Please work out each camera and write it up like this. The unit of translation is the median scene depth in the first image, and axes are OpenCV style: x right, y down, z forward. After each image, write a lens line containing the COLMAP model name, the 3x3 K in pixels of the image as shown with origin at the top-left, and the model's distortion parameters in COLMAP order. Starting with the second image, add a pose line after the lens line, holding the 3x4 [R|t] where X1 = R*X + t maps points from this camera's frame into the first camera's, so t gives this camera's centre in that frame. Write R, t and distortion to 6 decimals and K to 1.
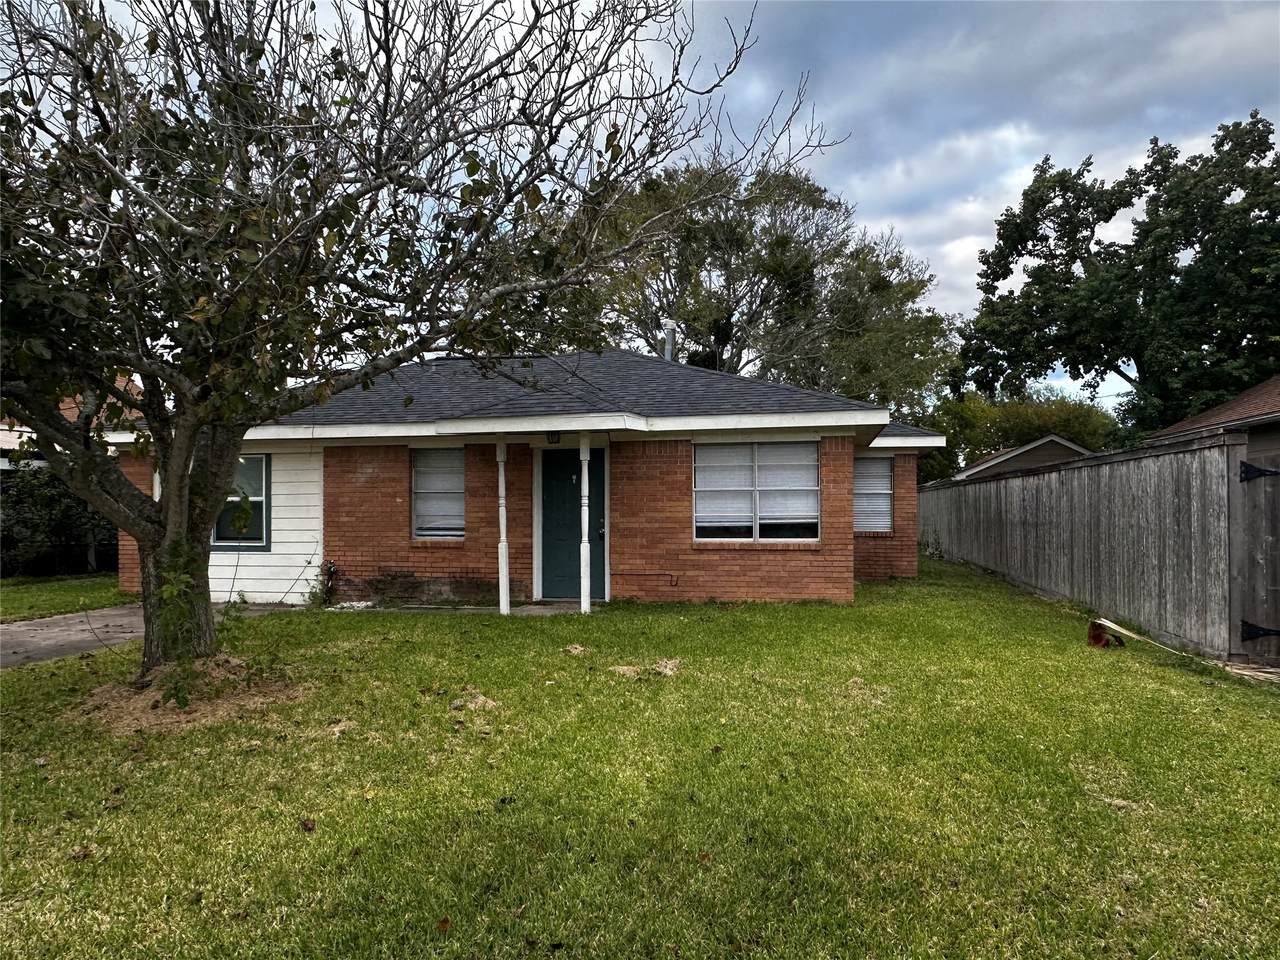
lens RADIAL K [[853.0, 0, 641.7], [0, 853.0, 483.5], [0, 0, 1]] dist [-0.008834, -0.000065]
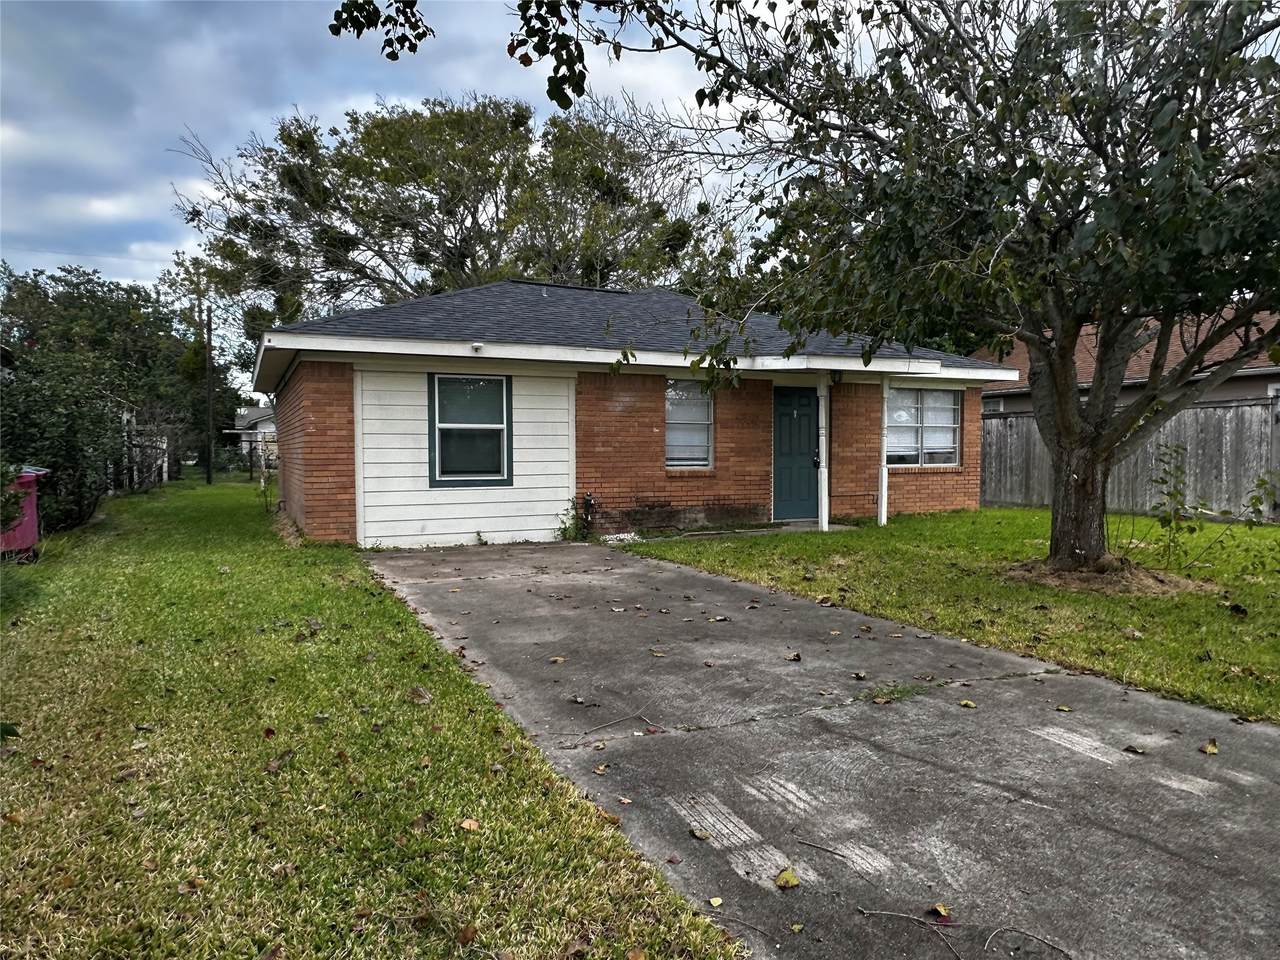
lens RADIAL K [[853.0, 0, 640.5], [0, 853.0, 484.7], [0, 0, 1]] dist [-0.008834, -0.000065]
pose [[0.804413, -0.022041, 0.593662, -0.893682], [-0.015120, 0.998228, 0.057549, 0.026098], [-0.593878, -0.055269, 0.802654, 0.207053]]
